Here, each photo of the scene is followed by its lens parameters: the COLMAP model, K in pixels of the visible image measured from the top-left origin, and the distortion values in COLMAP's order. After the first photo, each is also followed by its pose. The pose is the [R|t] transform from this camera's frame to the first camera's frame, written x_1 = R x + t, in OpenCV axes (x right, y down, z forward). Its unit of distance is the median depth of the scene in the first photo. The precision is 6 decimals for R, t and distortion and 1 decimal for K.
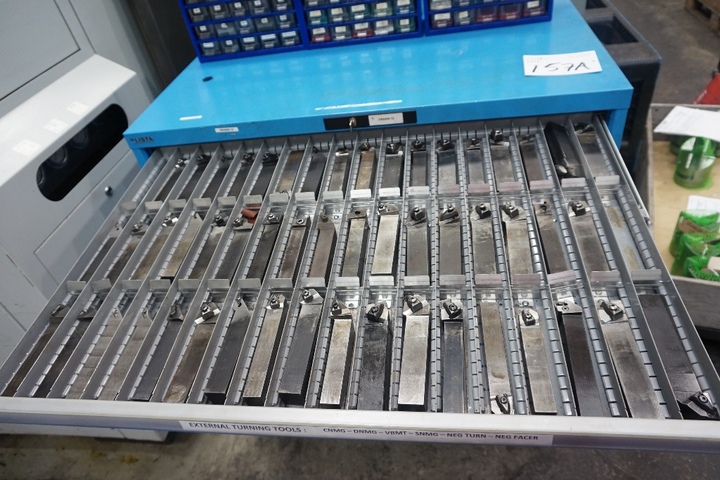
lens RADIAL K [[493.2, 0, 353.4], [0, 493.2, 238.8], [0, 0, 1]] dist [-0.020276, 0.021098]
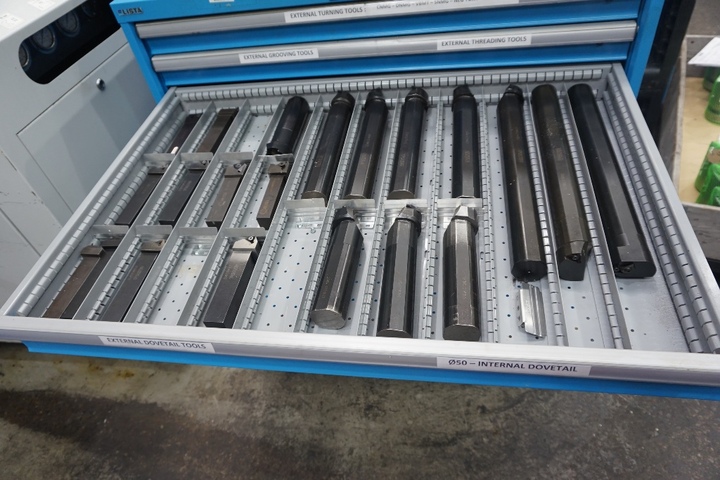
lens RADIAL K [[493.2, 0, 353.4], [0, 493.2, 238.8], [0, 0, 1]] dist [-0.020276, 0.021098]
pose [[0.998951, 0.040273, -0.021773, 0.019140], [-0.038607, 0.996643, 0.072191, 0.111653], [0.024607, -0.071275, 0.997153, 0.051168]]
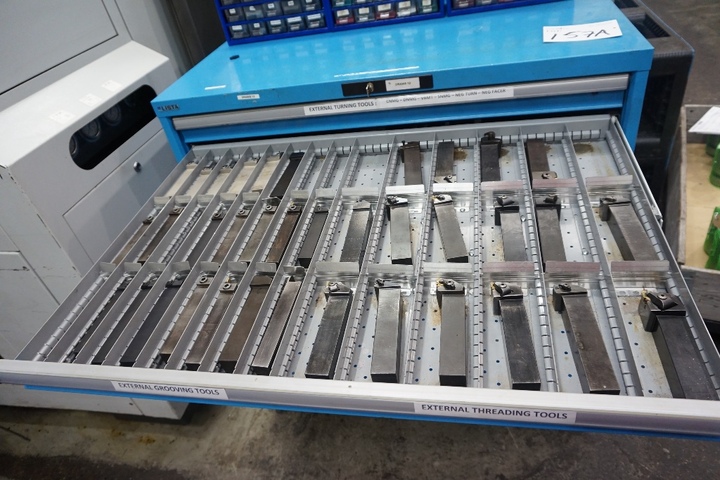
lens RADIAL K [[493.2, 0, 353.4], [0, 493.2, 238.8], [0, 0, 1]] dist [-0.020276, 0.021098]
pose [[0.997714, 0.025510, -0.062582, 0.026200], [-0.028261, 0.998654, -0.043483, 0.087096], [0.061389, 0.045152, 0.997092, -0.000844]]
